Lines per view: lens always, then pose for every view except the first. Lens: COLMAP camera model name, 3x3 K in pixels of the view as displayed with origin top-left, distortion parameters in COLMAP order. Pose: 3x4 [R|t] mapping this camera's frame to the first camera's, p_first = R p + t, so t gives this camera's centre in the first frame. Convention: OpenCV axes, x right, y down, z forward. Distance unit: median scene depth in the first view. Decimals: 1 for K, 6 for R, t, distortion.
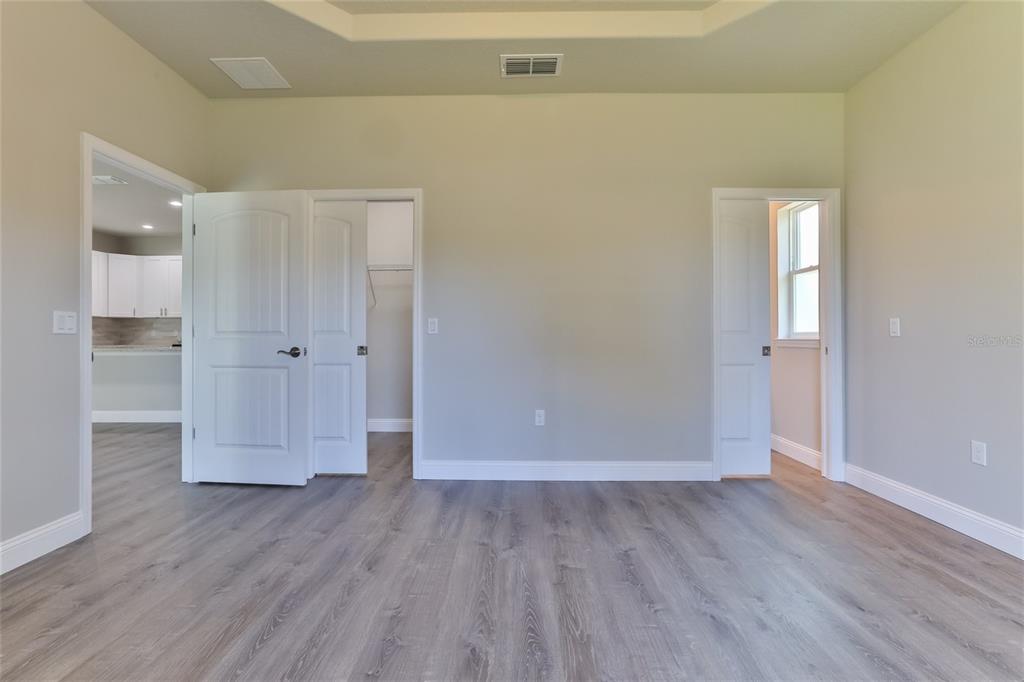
lens RADIAL K [[468.4, 0, 505.7], [0, 468.4, 335.0], [0, 0, 1]] dist [-0.016341, 0.012578]
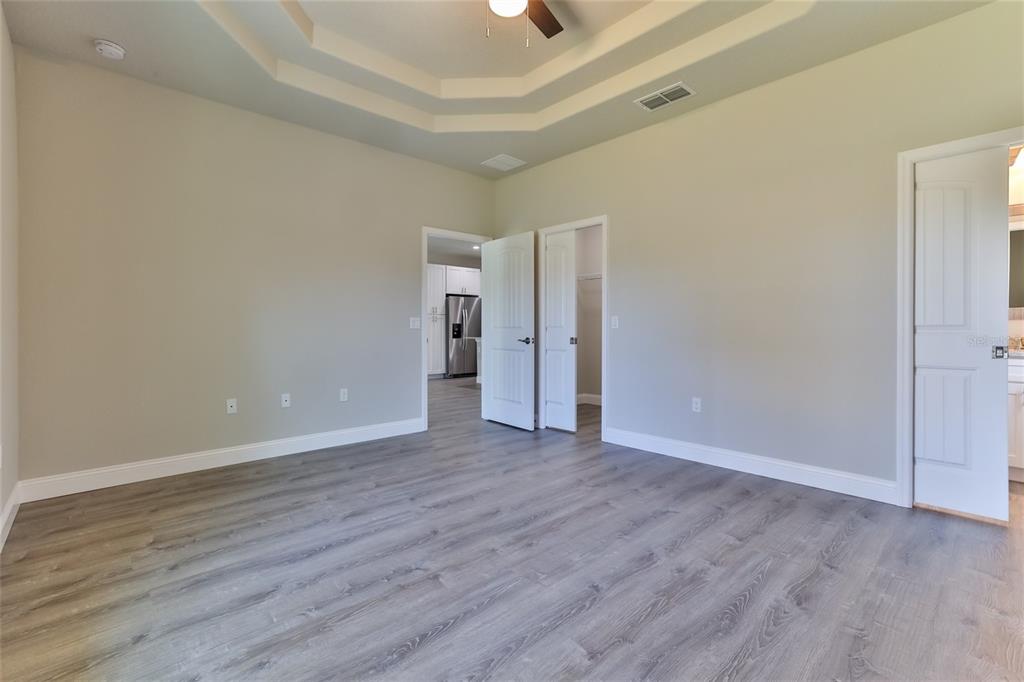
lens RADIAL K [[468.4, 0, 511.0], [0, 468.4, 336.4], [0, 0, 1]] dist [-0.016341, 0.012578]
pose [[0.692700, 0.013651, -0.721096, 0.632965], [-0.001723, 0.999849, 0.017273, -0.003446], [0.721224, -0.010722, 0.692619, -0.084696]]
